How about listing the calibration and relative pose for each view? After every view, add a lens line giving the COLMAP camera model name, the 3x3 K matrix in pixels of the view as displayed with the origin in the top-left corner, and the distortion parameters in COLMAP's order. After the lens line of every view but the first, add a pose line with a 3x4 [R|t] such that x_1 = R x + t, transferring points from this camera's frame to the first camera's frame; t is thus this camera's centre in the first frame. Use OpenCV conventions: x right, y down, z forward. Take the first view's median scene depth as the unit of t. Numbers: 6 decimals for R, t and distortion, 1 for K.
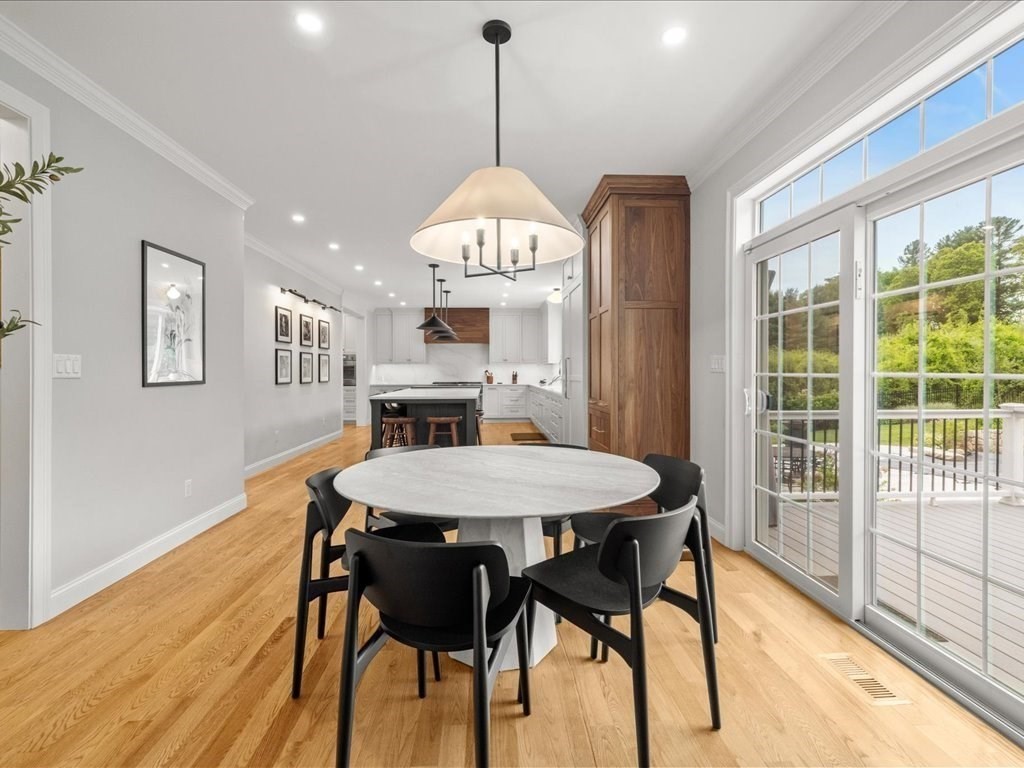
lens RADIAL K [[492.0, 0, 515.0], [0, 492.0, 355.0], [0, 0, 1]] dist [-0.002985, -0.000200]
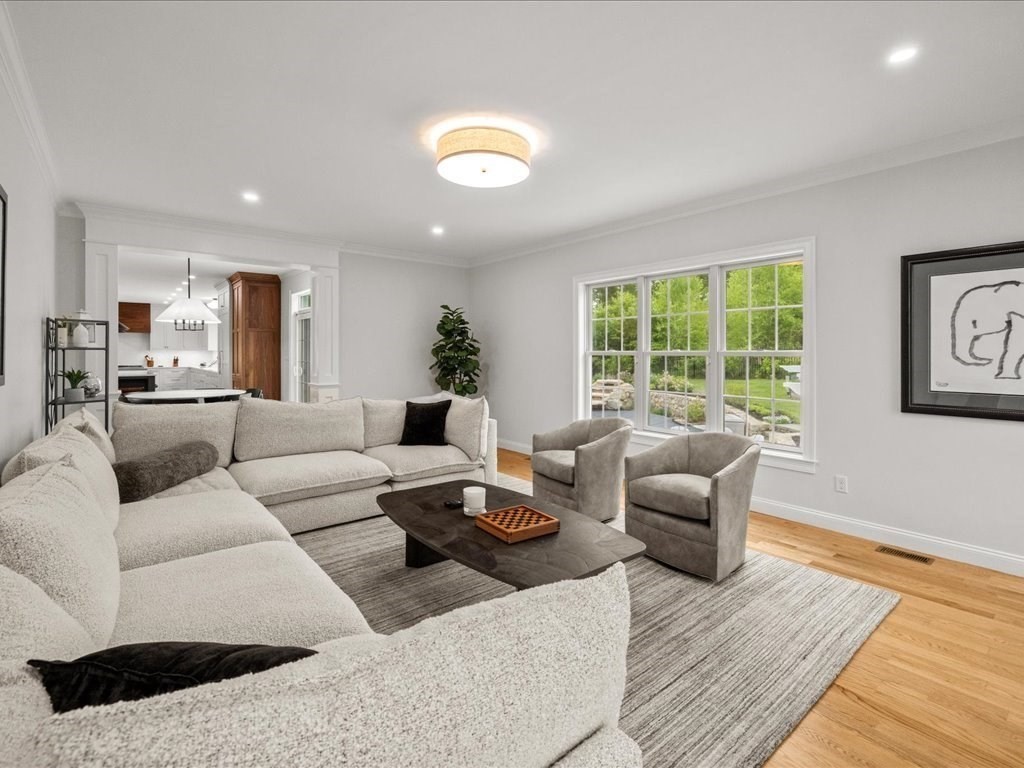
lens RADIAL K [[492.0, 0, 515.0], [0, 492.0, 355.0], [0, 0, 1]] dist [-0.002985, -0.000200]
pose [[0.810989, -0.001797, 0.585058, -0.054381], [-0.021017, 0.999260, 0.032202, -0.046605], [-0.584683, -0.038411, 0.810352, -0.823404]]
